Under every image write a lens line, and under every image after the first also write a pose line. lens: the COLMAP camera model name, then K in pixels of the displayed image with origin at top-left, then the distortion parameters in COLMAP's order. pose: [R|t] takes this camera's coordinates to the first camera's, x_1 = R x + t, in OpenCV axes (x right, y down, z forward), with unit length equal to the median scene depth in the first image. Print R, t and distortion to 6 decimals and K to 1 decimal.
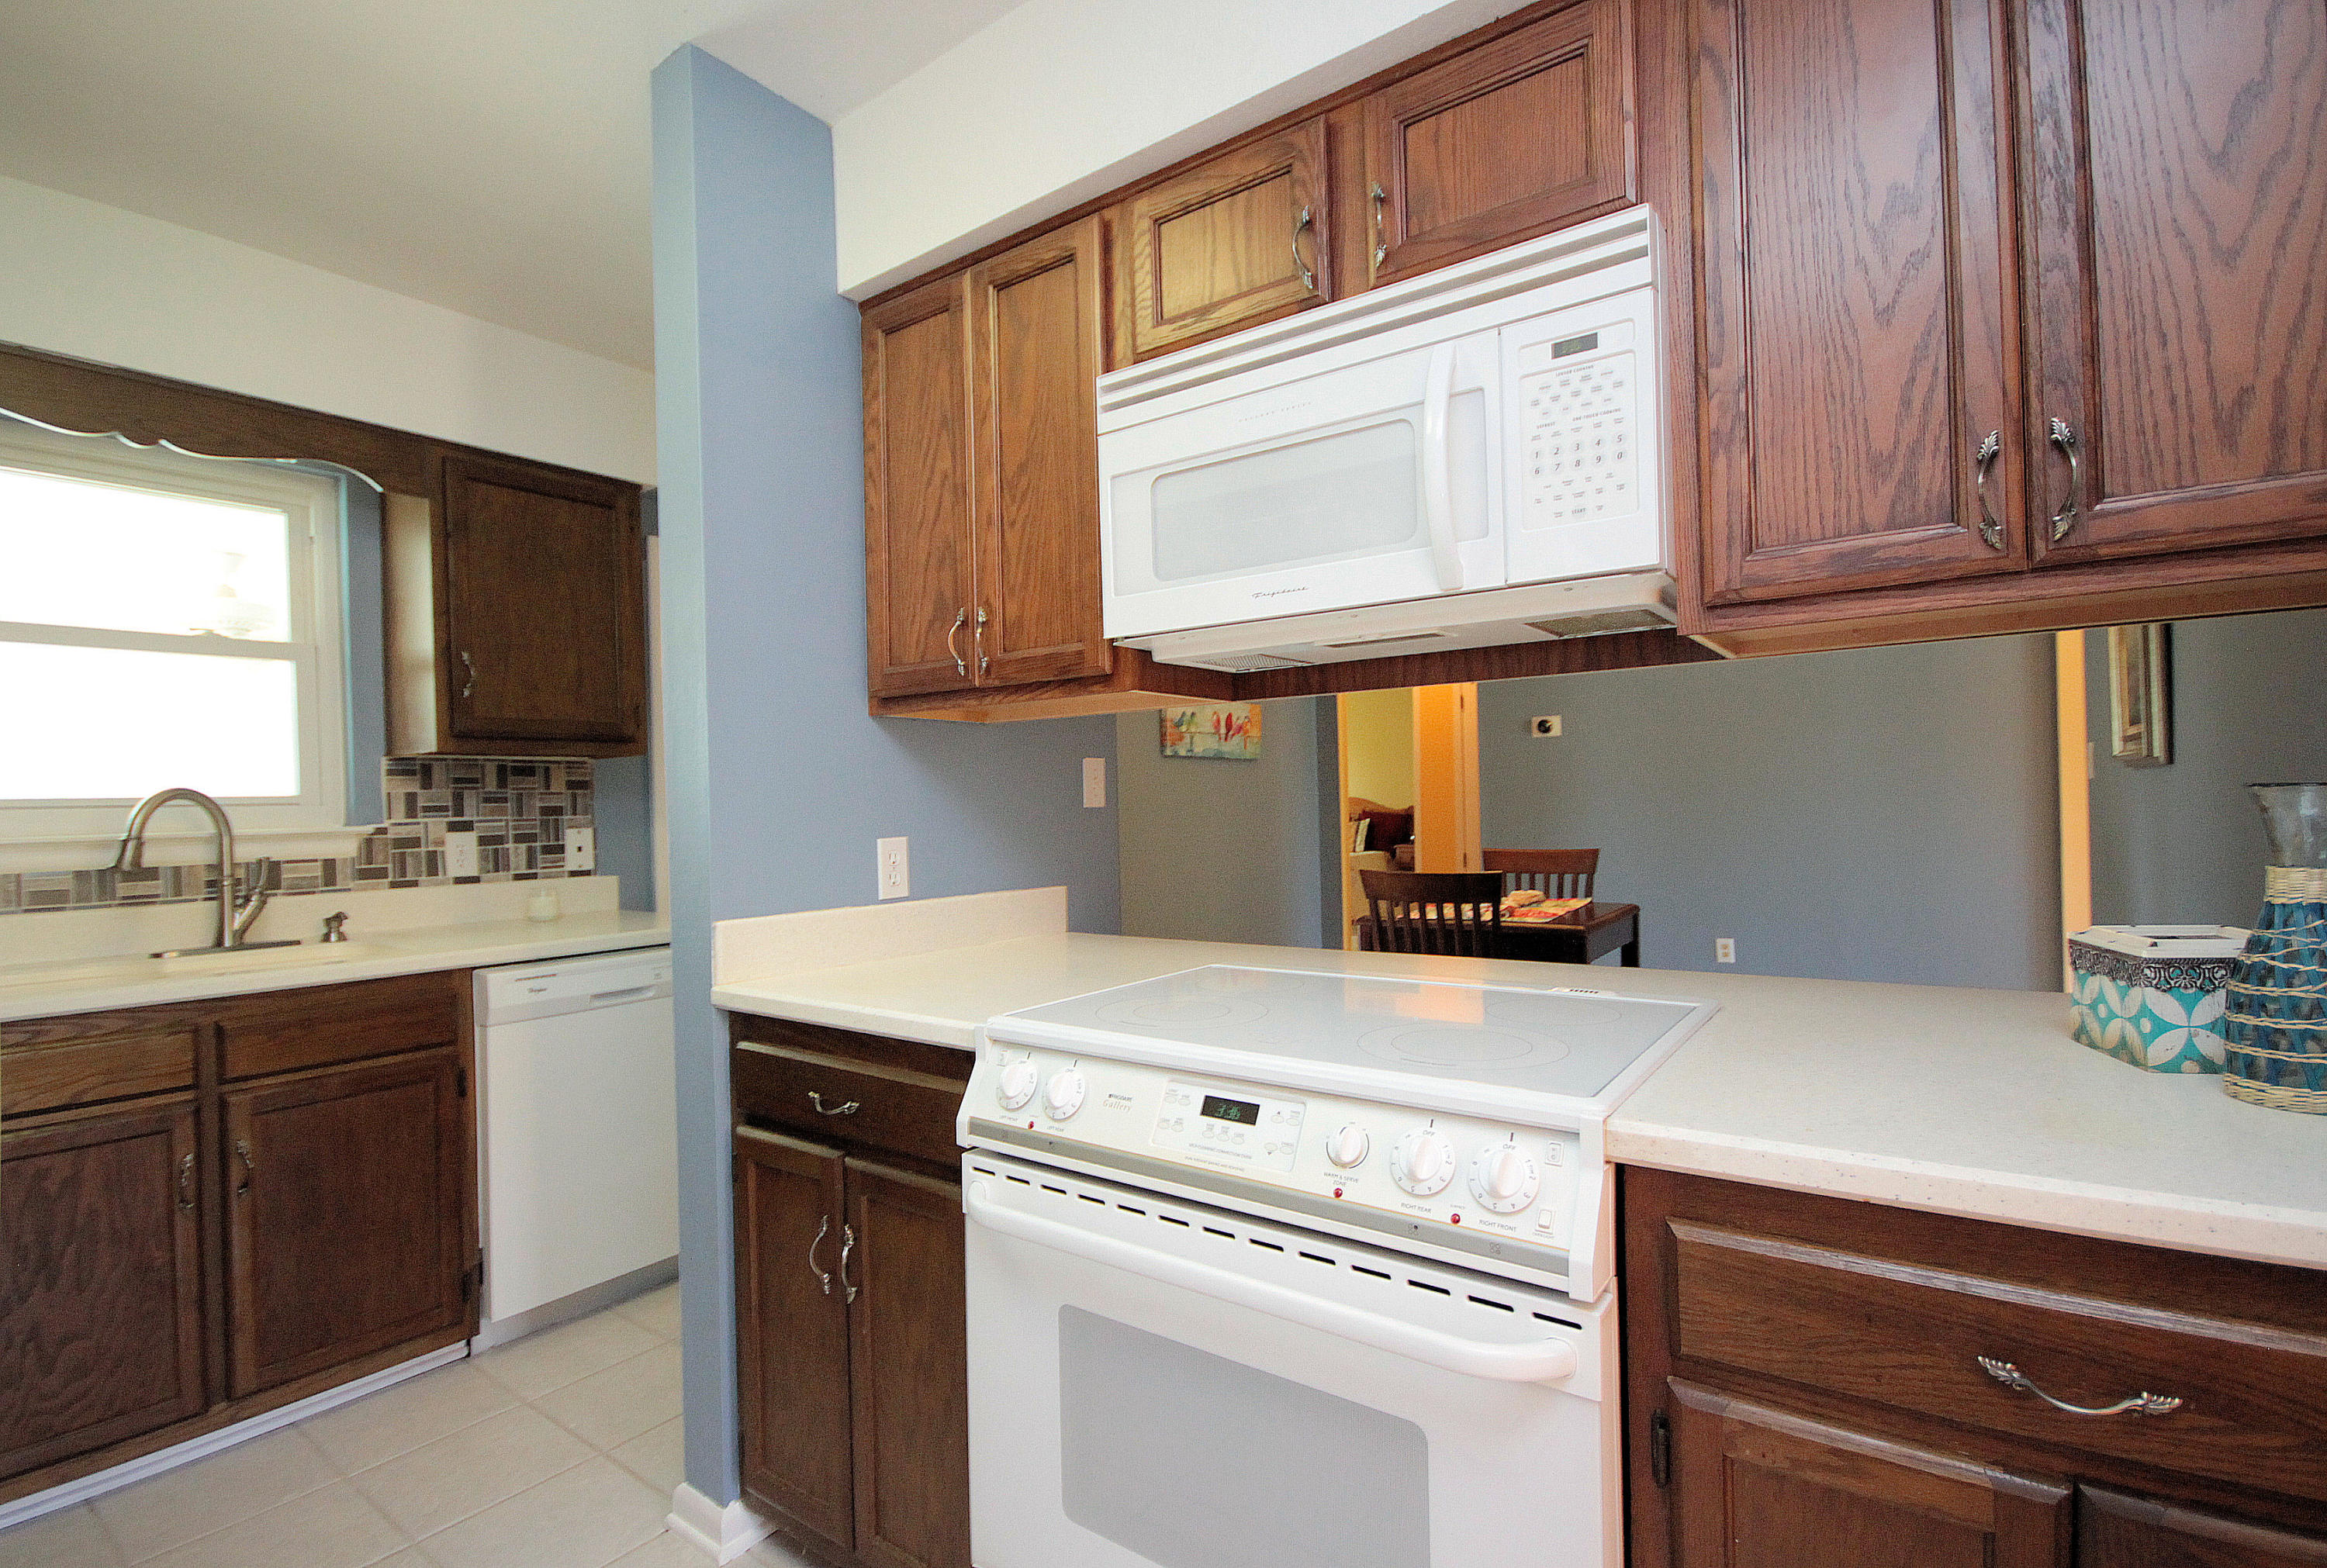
lens RADIAL K [[1111.7, 0, 1155.3], [0, 1111.7, 793.8], [0, 0, 1]] dist [0.001130, -0.004790]
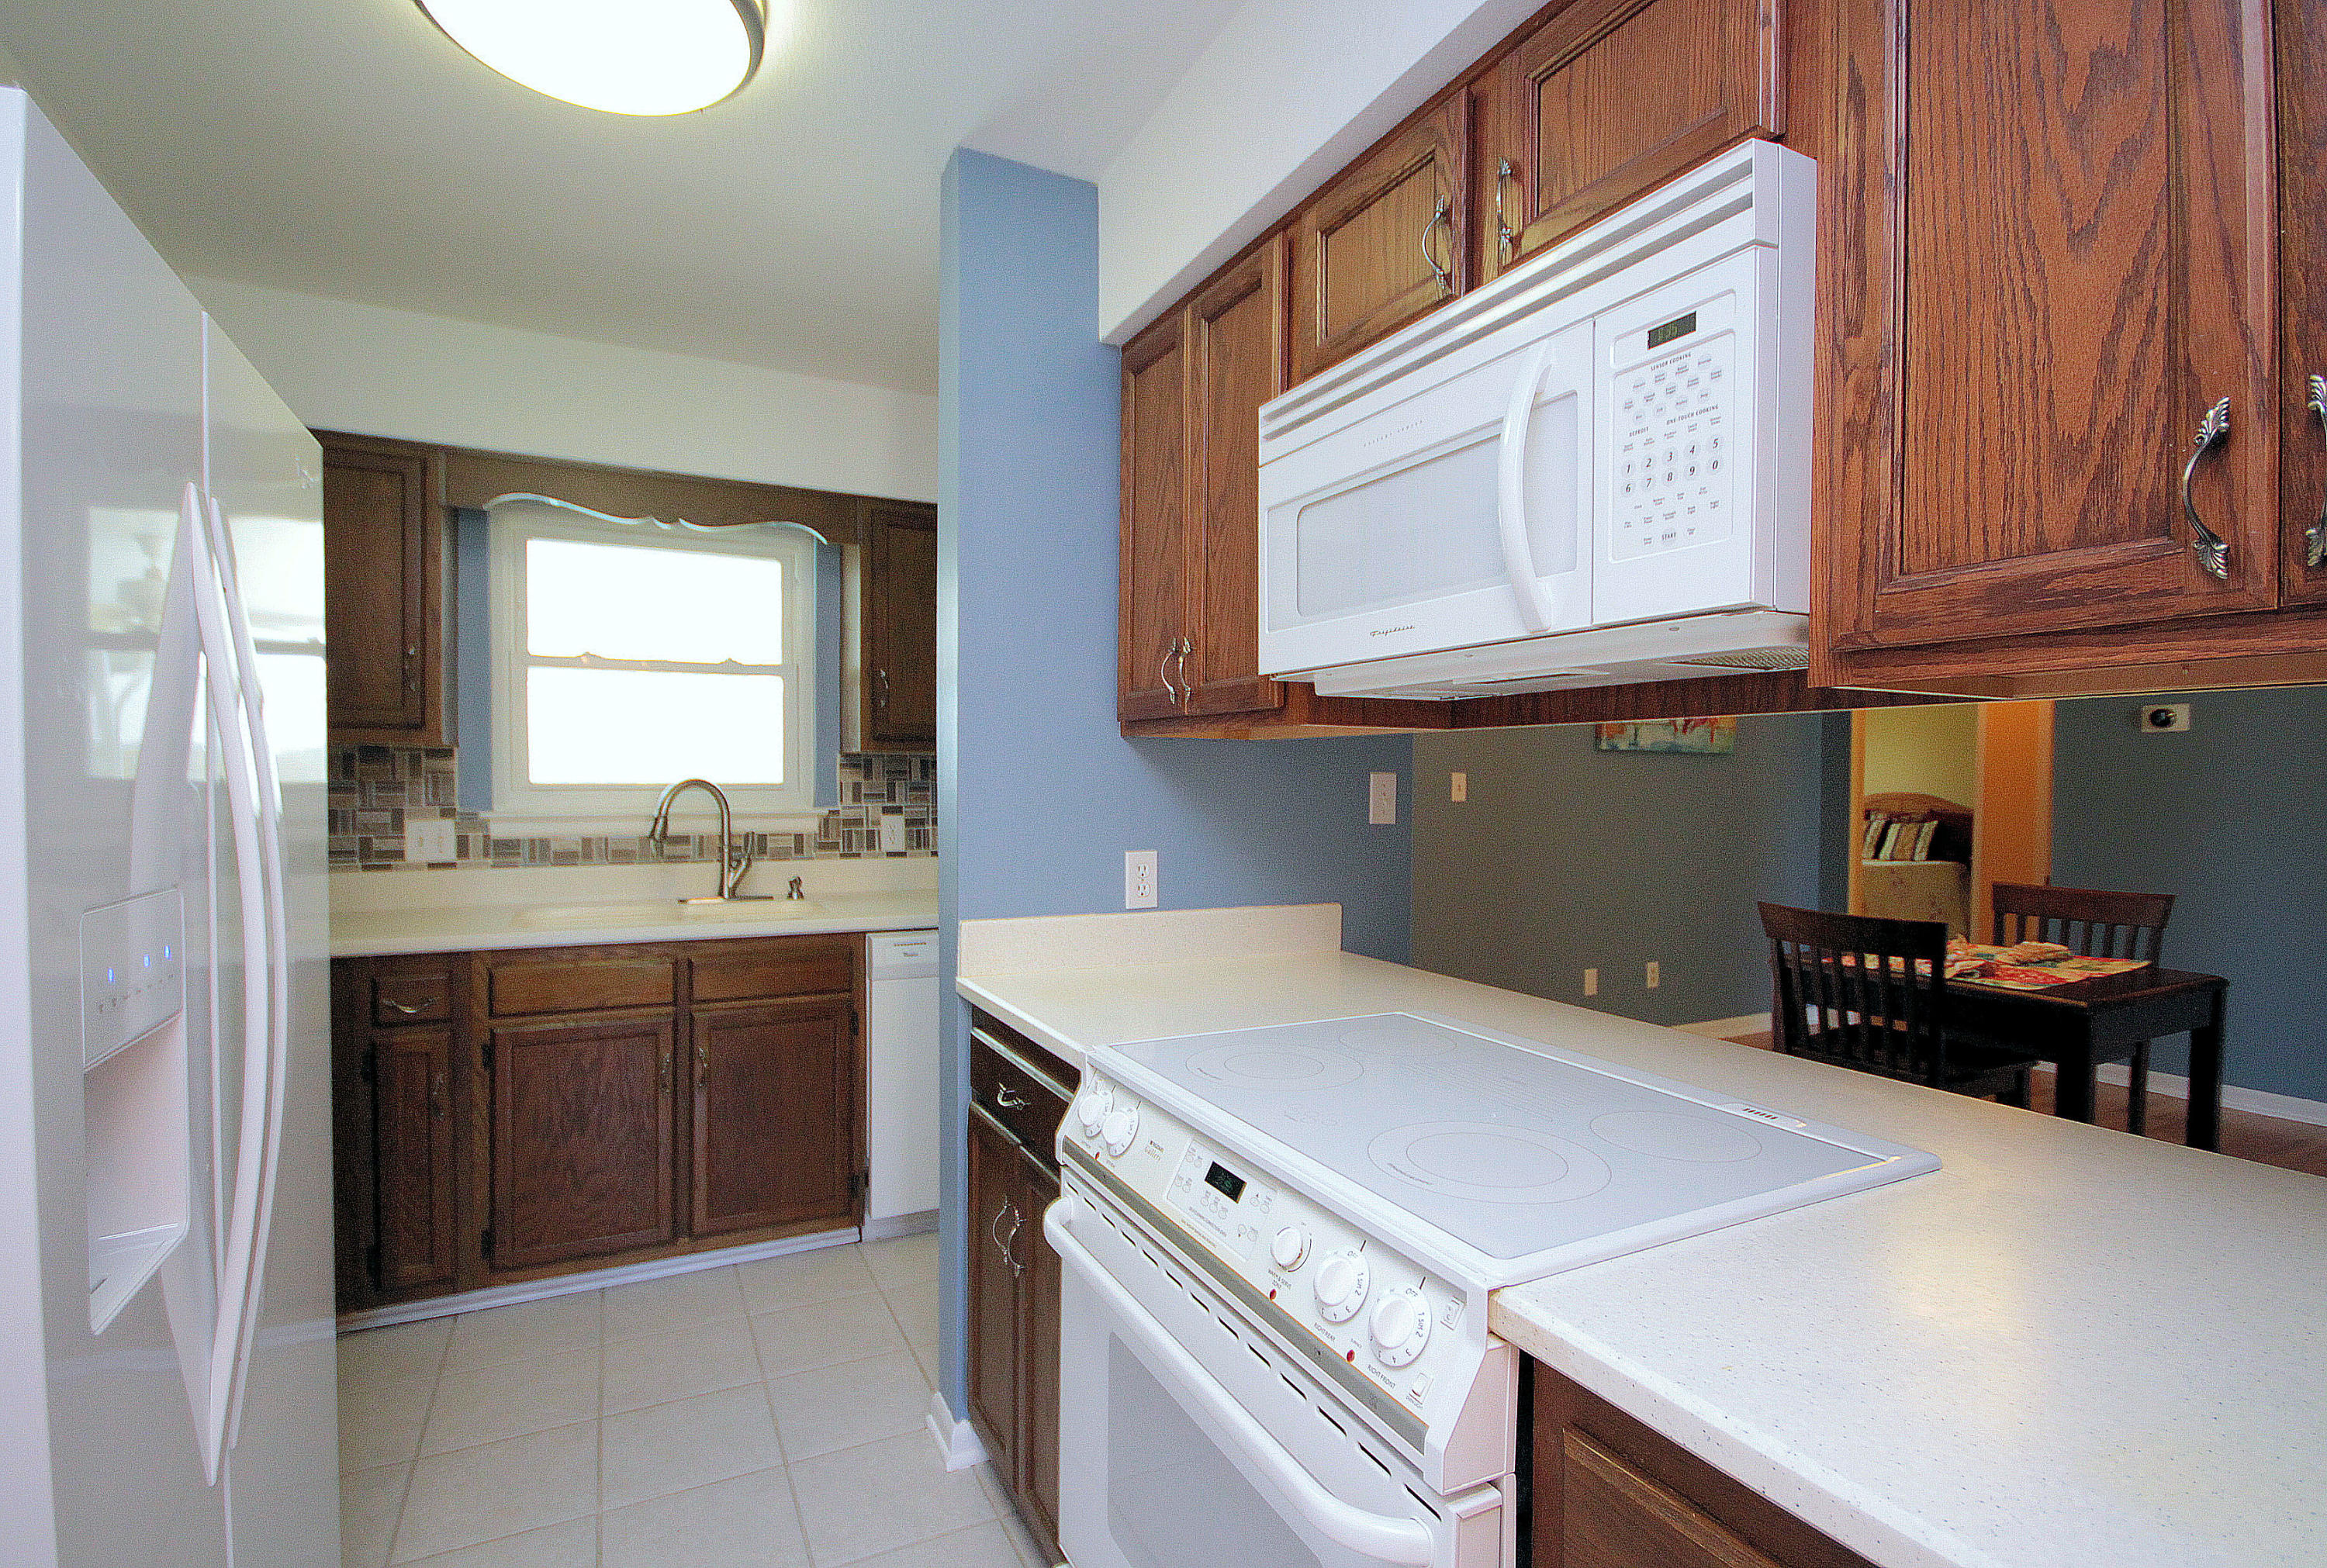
lens RADIAL K [[1111.7, 0, 1155.3], [0, 1111.7, 793.8], [0, 0, 1]] dist [0.001130, -0.004790]
pose [[0.889010, 0.037943, -0.456312, 0.281797], [-0.025215, 0.999105, 0.033953, -0.055831], [0.457192, -0.018679, 0.889172, 0.068055]]
